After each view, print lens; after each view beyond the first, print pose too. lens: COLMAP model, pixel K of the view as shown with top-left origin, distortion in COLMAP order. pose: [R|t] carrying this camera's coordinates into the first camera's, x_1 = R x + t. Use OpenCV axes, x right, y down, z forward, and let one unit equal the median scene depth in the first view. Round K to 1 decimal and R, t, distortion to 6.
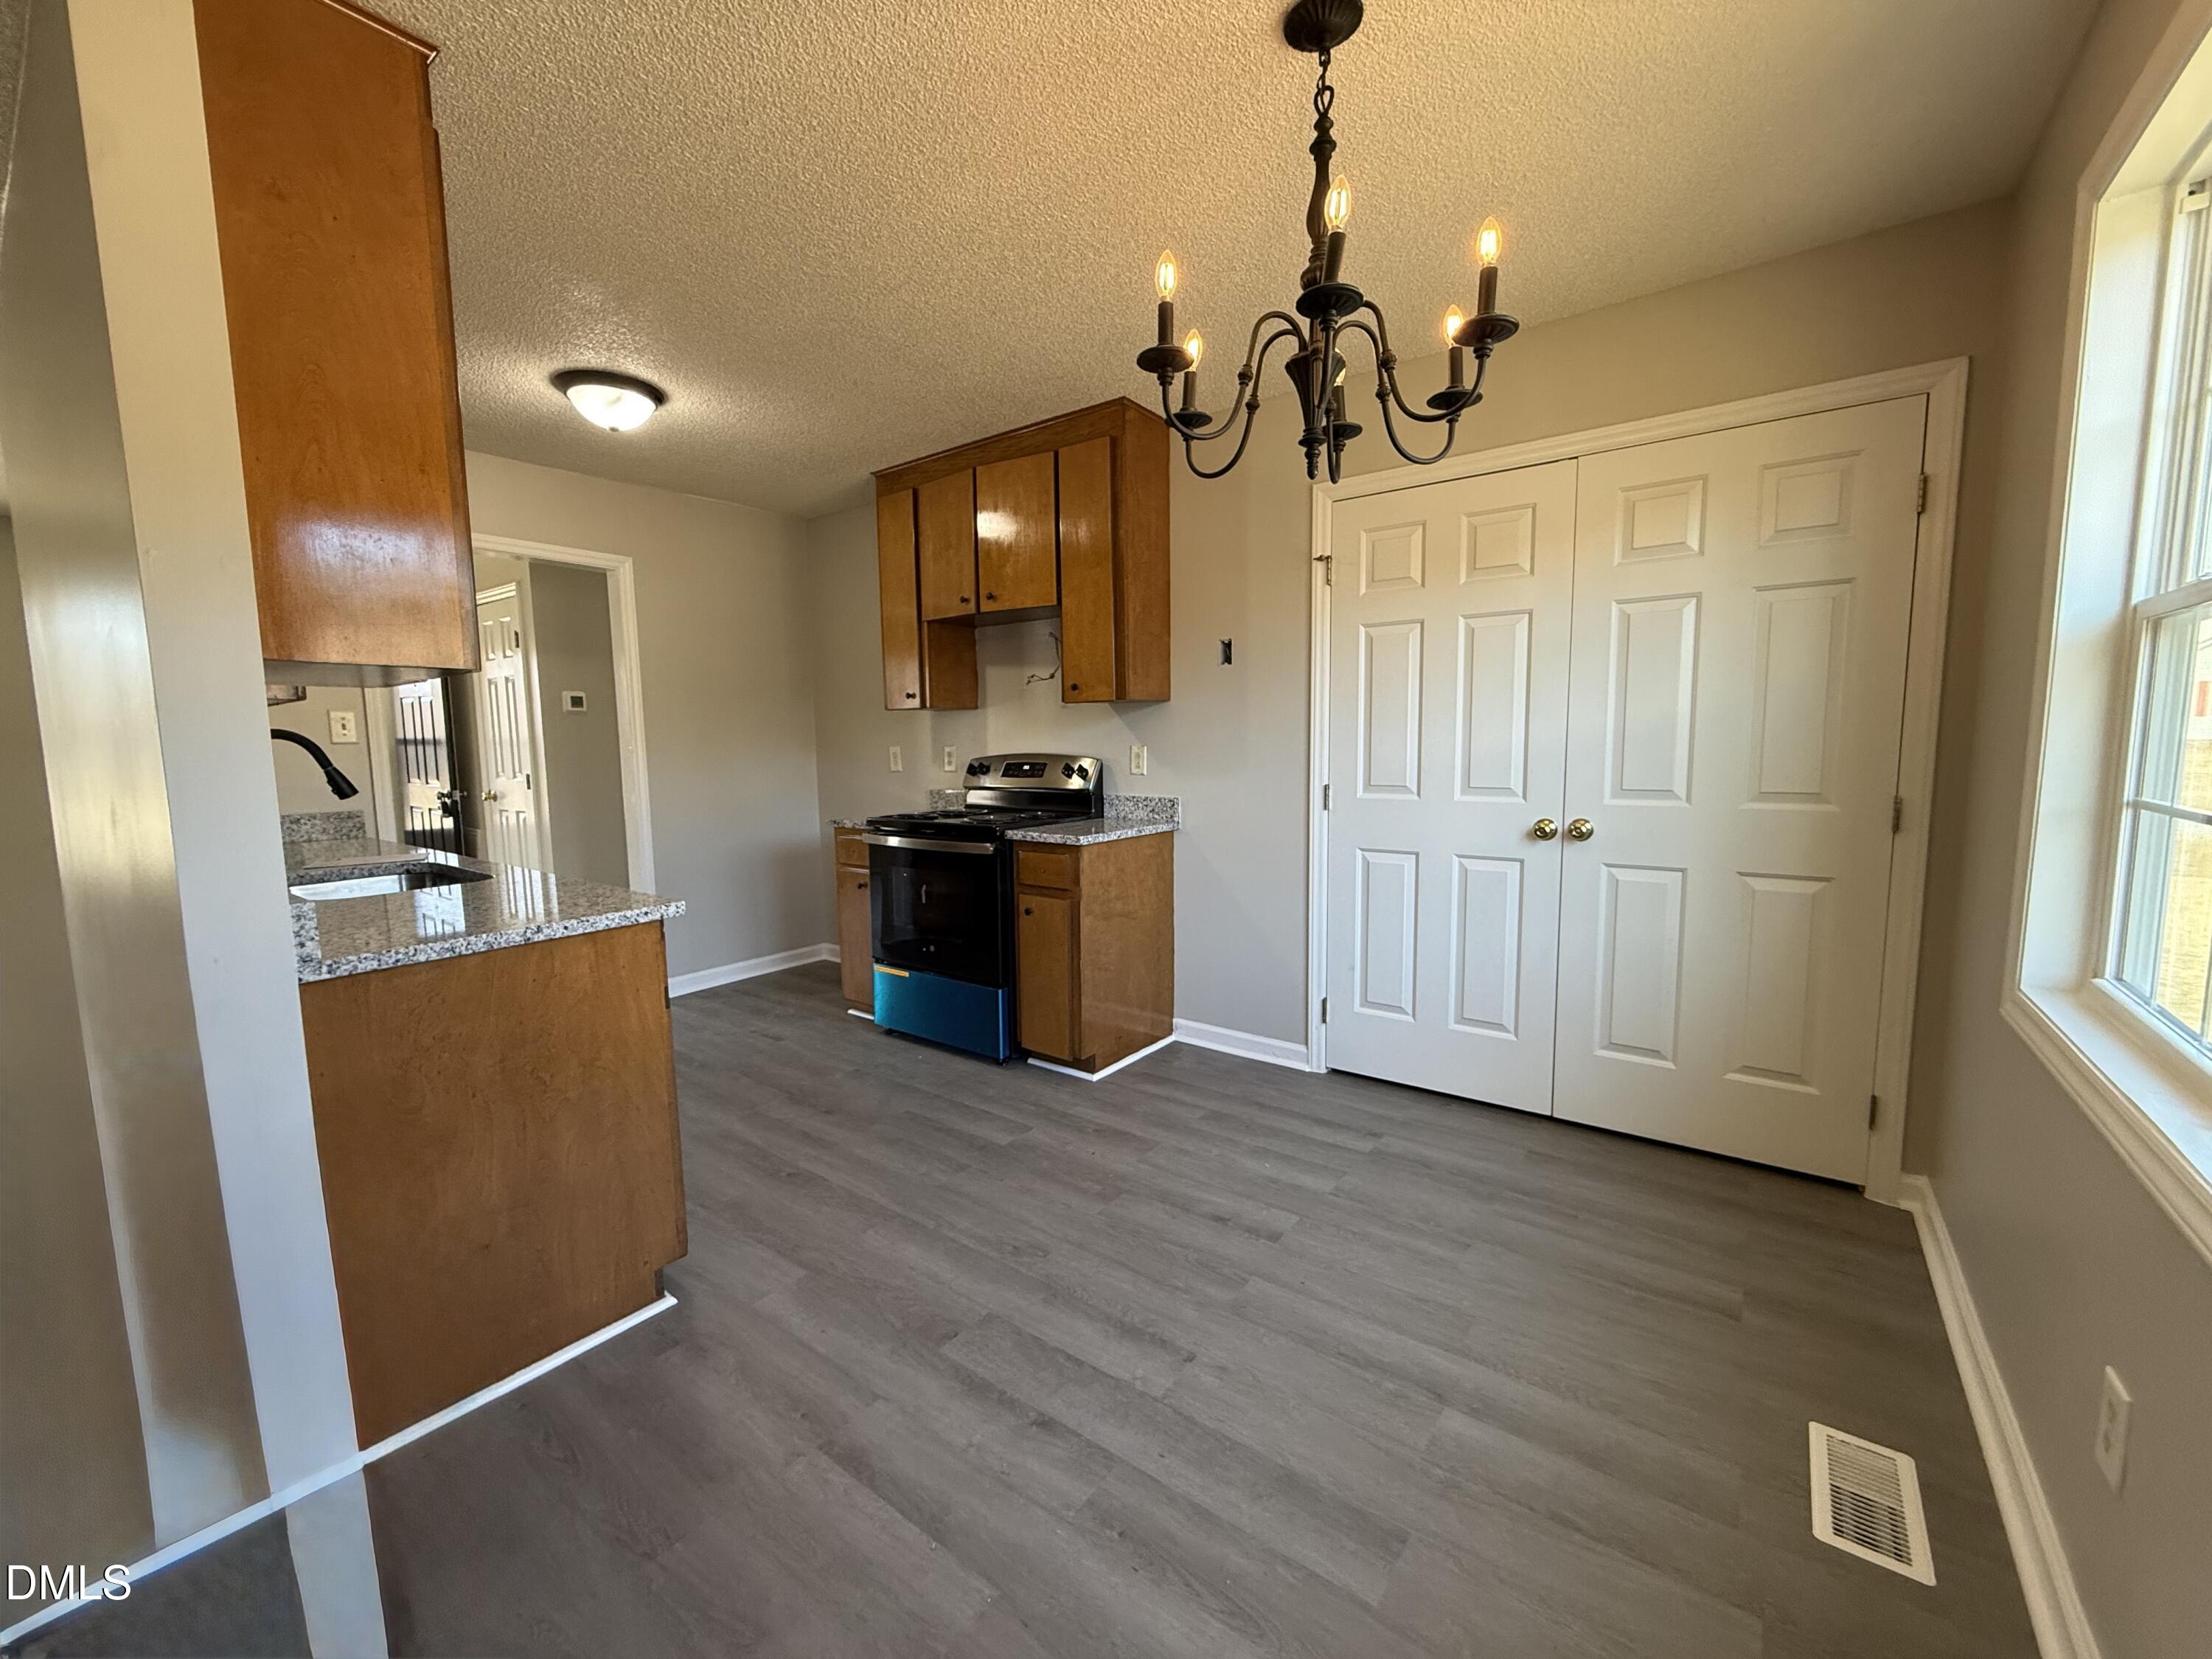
lens RADIAL K [[885.3, 0, 1105.1], [0, 885.3, 830.5], [0, 0, 1]] dist [-0.000889, 0.000236]
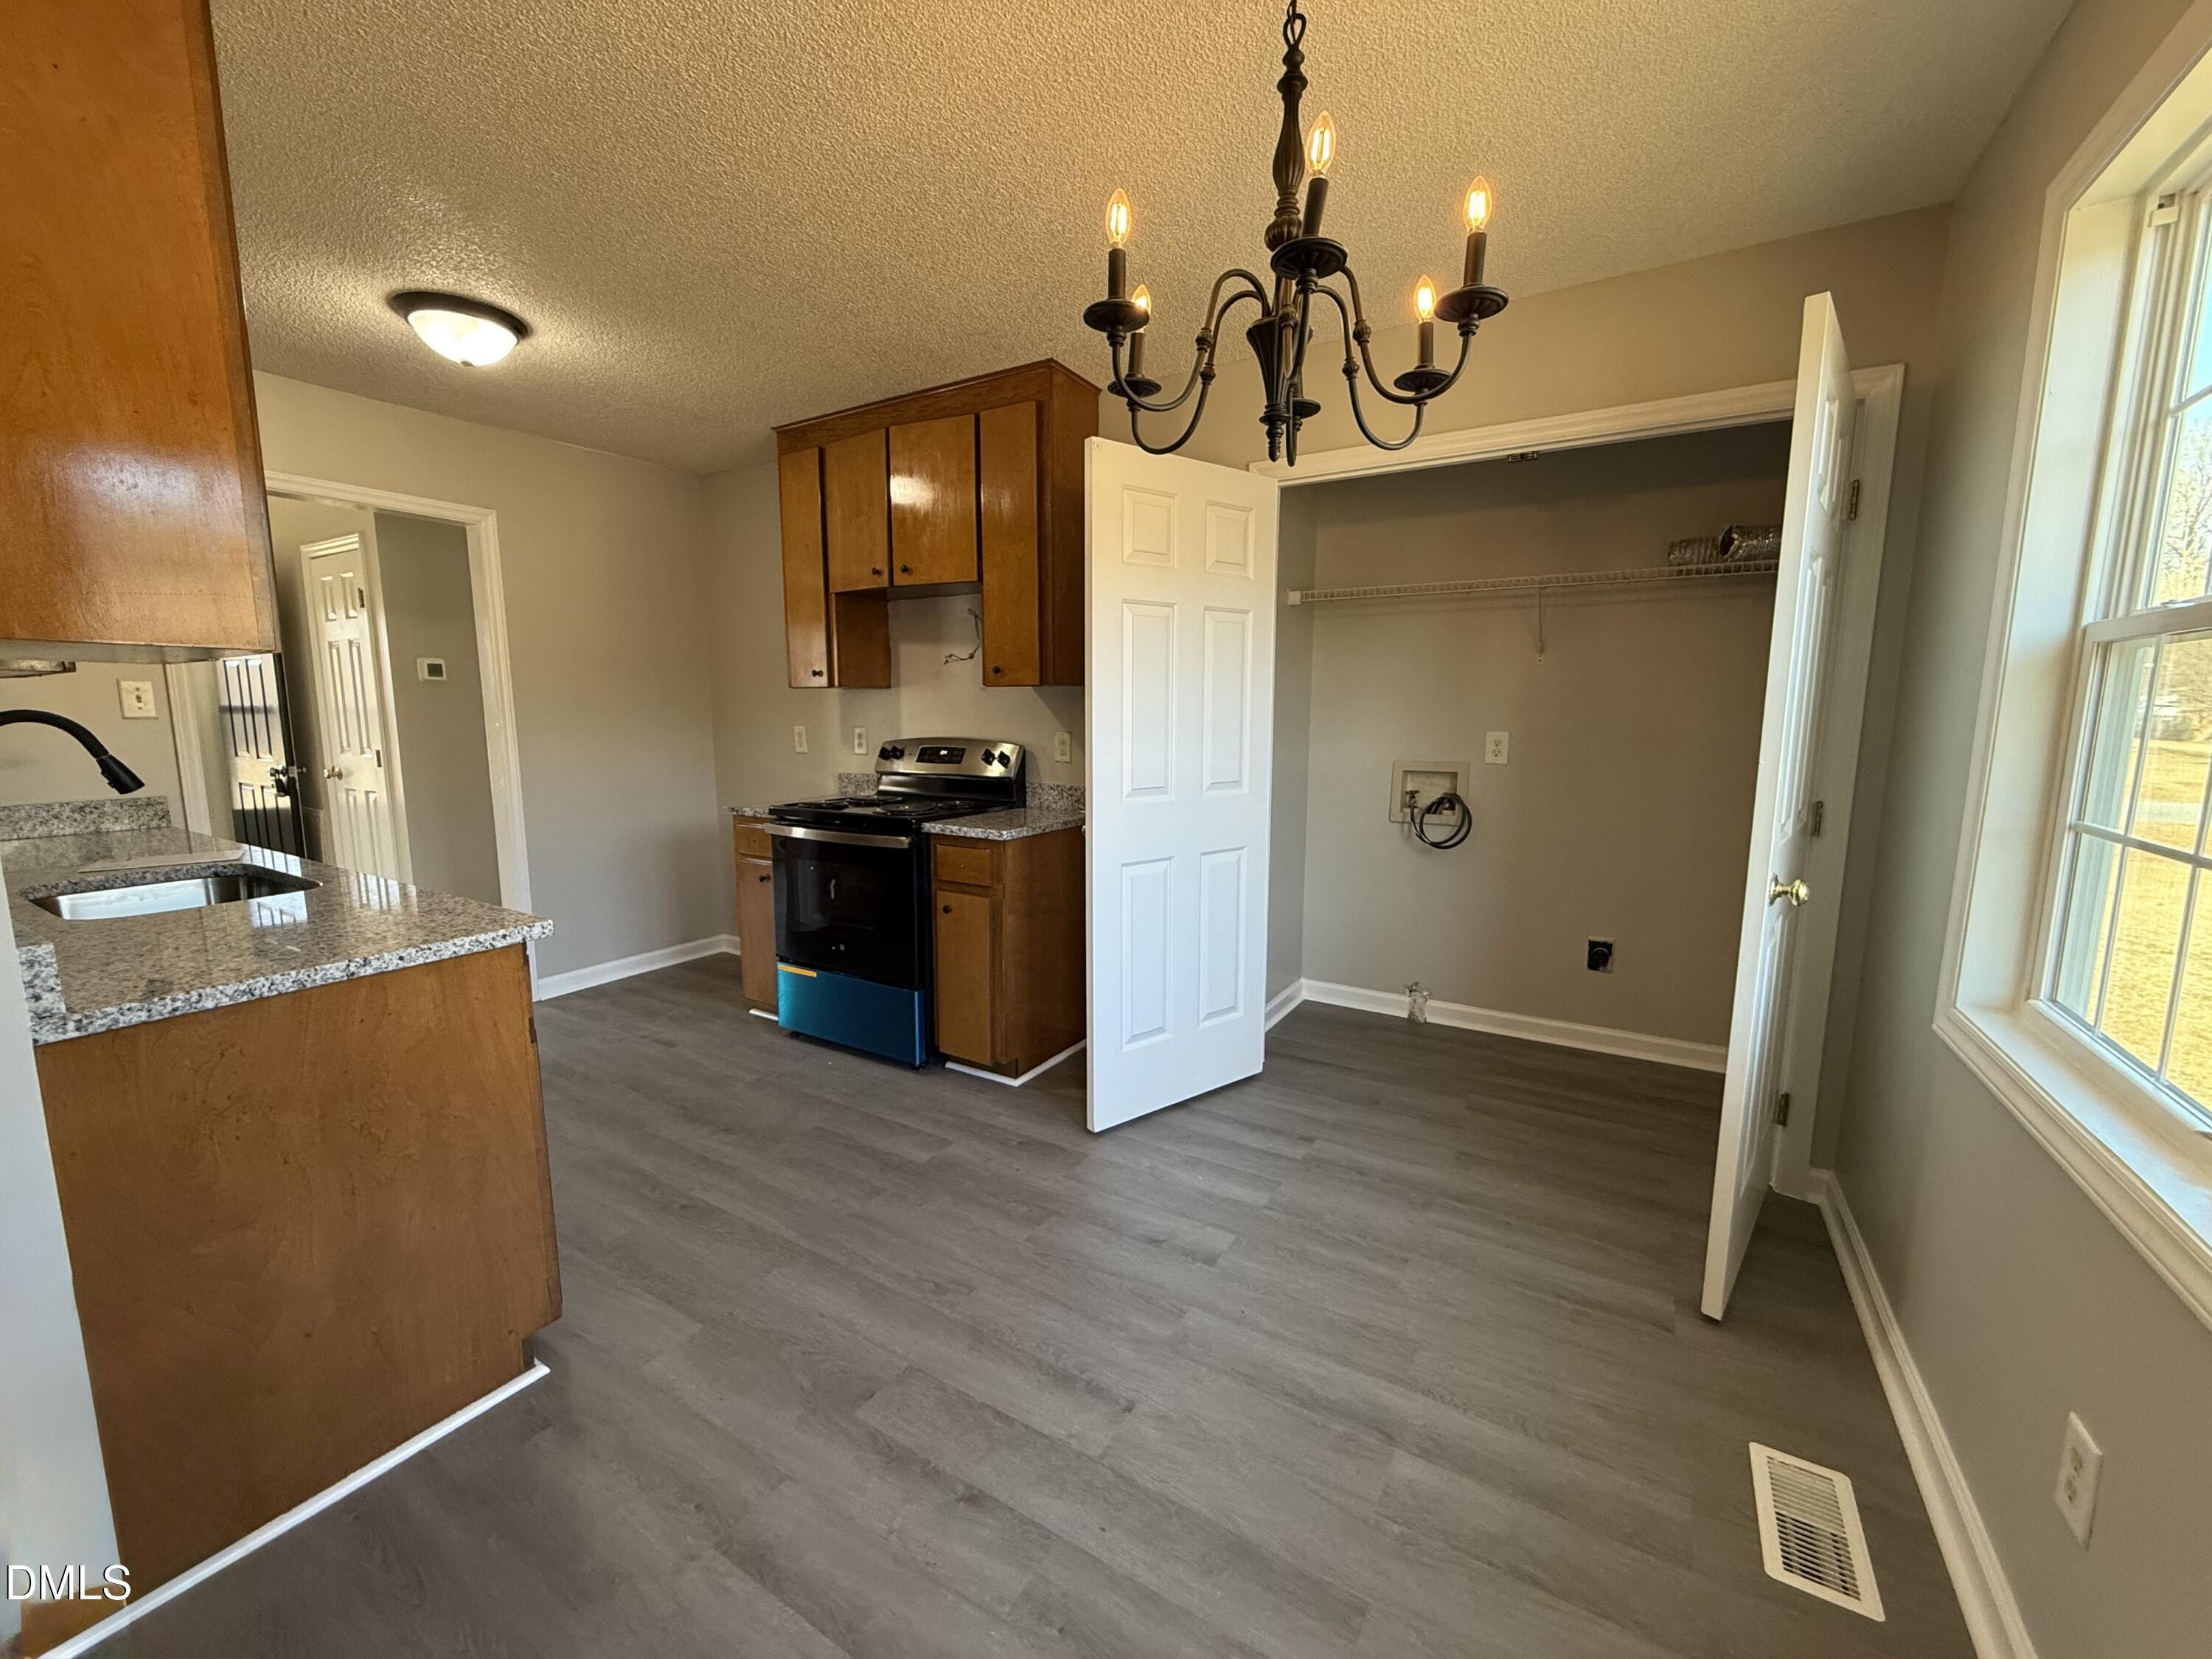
lens RADIAL K [[885.3, 0, 1105.7], [0, 885.3, 831.1], [0, 0, 1]] dist [-0.000889, 0.000236]
pose [[0.995055, 0.003007, 0.099284, -0.023633], [-0.006256, 0.999454, 0.032430, -0.043529], [-0.099132, -0.032890, 0.994531, 0.096112]]
